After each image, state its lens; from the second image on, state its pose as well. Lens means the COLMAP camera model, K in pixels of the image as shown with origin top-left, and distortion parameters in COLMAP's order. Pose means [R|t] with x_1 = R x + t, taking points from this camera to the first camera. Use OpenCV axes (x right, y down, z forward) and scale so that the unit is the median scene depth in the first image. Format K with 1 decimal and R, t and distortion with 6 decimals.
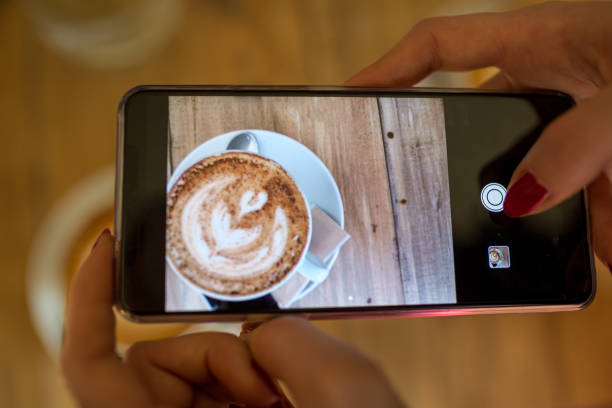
lens RADIAL K [[1043.9, 0, 306.0], [0, 1043.9, 204.0], [0, 0, 1]] dist [-0.010727, -0.007114]
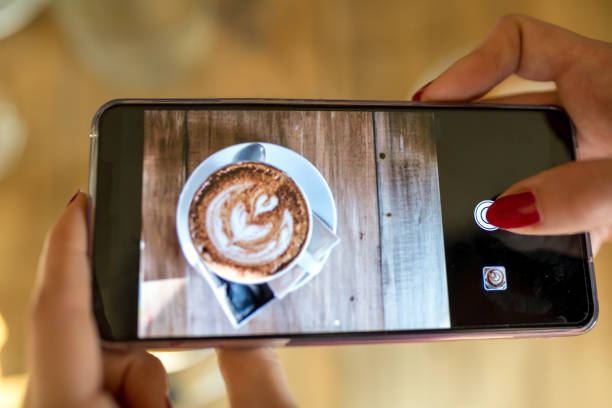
lens RADIAL K [[1043.9, 0, 306.0], [0, 1043.9, 204.0], [0, 0, 1]] dist [-0.010727, -0.007114]
pose [[0.996901, 0.077987, 0.010298, -0.010293], [-0.077888, 0.996915, -0.009721, 0.003921], [-0.011024, 0.008889, 0.999900, -0.149296]]
